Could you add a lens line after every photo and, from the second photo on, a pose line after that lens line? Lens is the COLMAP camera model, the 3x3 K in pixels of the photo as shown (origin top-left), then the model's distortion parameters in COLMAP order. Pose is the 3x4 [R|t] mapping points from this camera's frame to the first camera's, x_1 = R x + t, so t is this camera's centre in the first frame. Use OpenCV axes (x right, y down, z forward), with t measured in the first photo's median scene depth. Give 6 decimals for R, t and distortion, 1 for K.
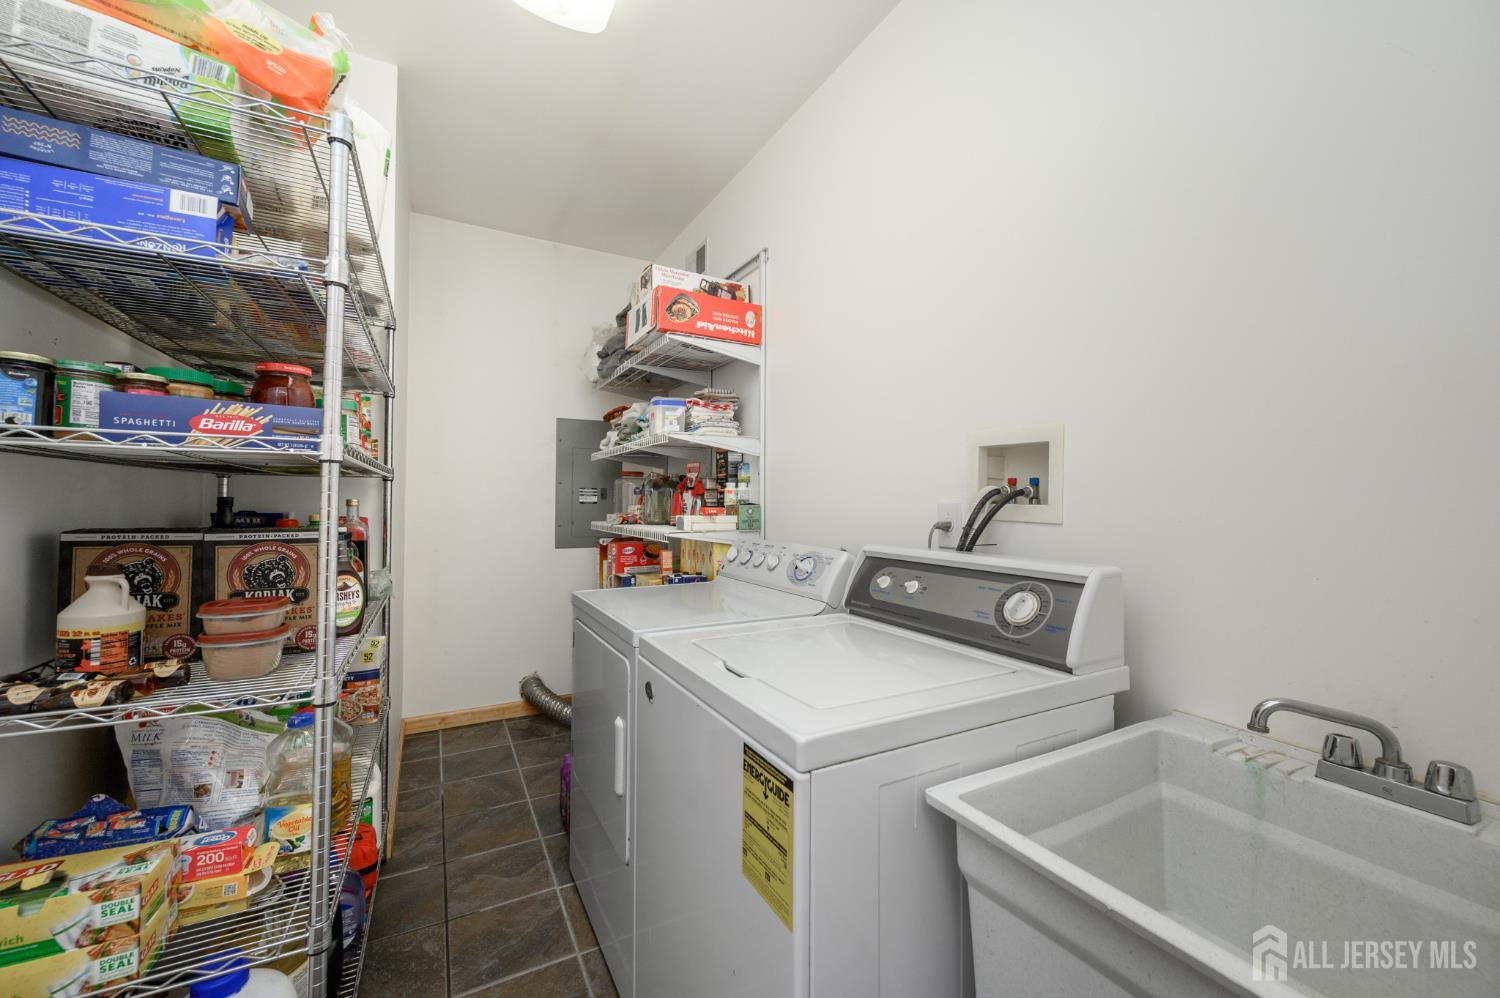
lens RADIAL K [[591.7, 0, 749.0], [0, 591.7, 492.8], [0, 0, 1]] dist [-0.001370, 0.000066]
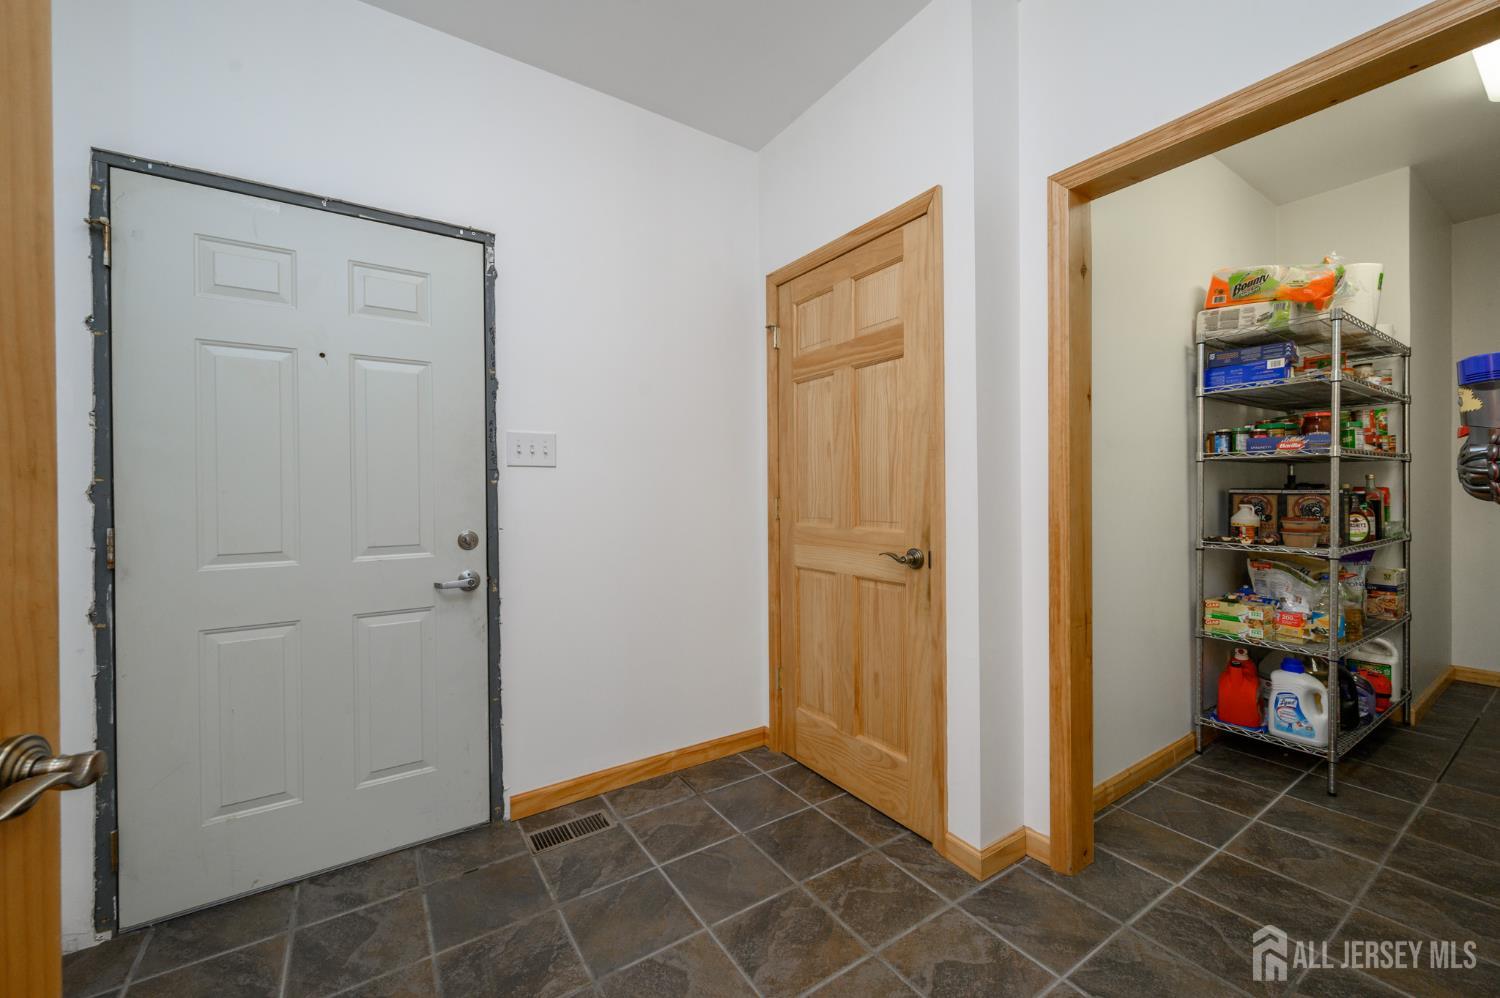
lens RADIAL K [[591.7, 0, 748.2], [0, 591.7, 493.0], [0, 0, 1]] dist [-0.001370, 0.000066]
pose [[0.097702, -0.002662, -0.995212, 1.327231], [0.022409, 0.999749, -0.000474, 0.037933], [0.994963, -0.022256, 0.097737, -1.472400]]
